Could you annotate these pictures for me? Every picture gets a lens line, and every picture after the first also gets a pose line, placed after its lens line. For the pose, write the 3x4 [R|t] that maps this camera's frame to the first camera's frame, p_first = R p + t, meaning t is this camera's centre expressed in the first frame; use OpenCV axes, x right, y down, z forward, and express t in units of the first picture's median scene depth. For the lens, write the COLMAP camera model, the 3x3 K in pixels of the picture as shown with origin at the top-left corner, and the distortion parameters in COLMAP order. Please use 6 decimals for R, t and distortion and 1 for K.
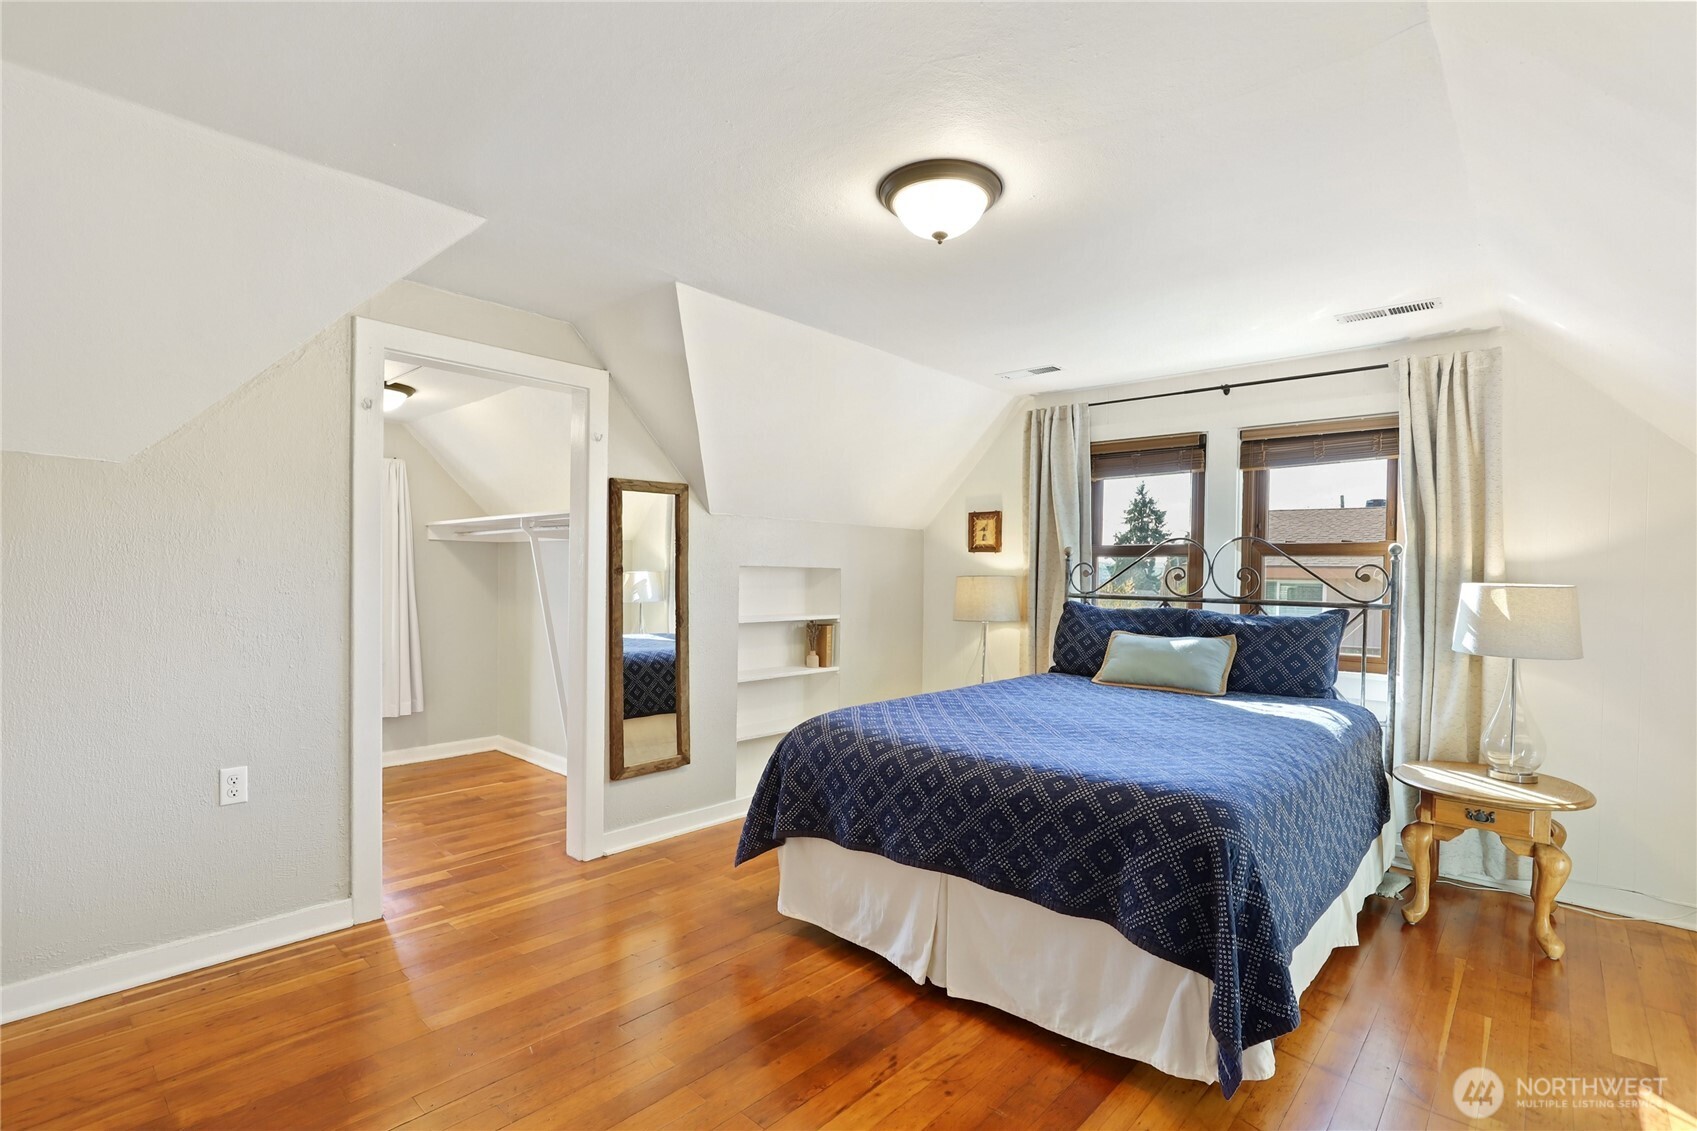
lens RADIAL K [[796.3, 0, 852.2], [0, 796.3, 573.7], [0, 0, 1]] dist [-0.011810, 0.007364]
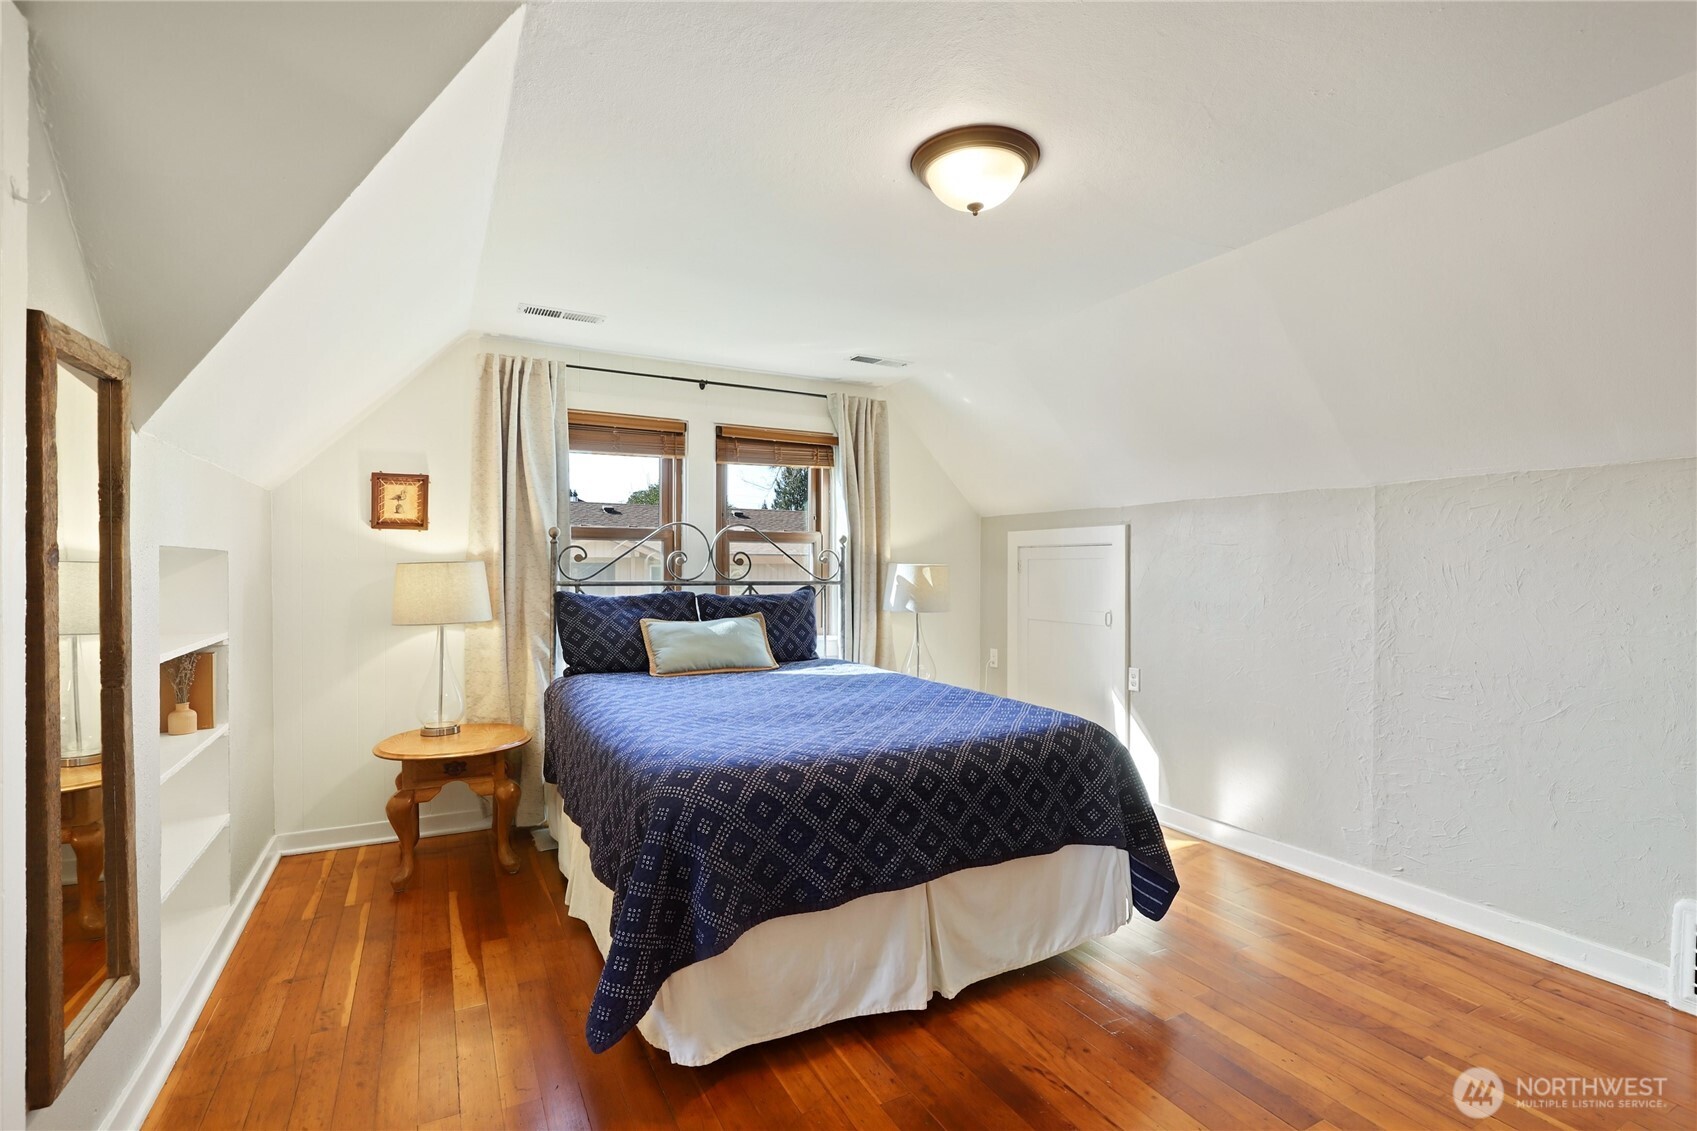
lens RADIAL K [[796.3, 0, 855.0], [0, 796.3, 561.9], [0, 0, 1]] dist [-0.011810, 0.007364]
pose [[0.333176, -0.009495, 0.942817, -0.476269], [0.002271, 0.999954, 0.009268, -0.003931], [-0.942862, -0.000946, 0.333182, 0.459151]]
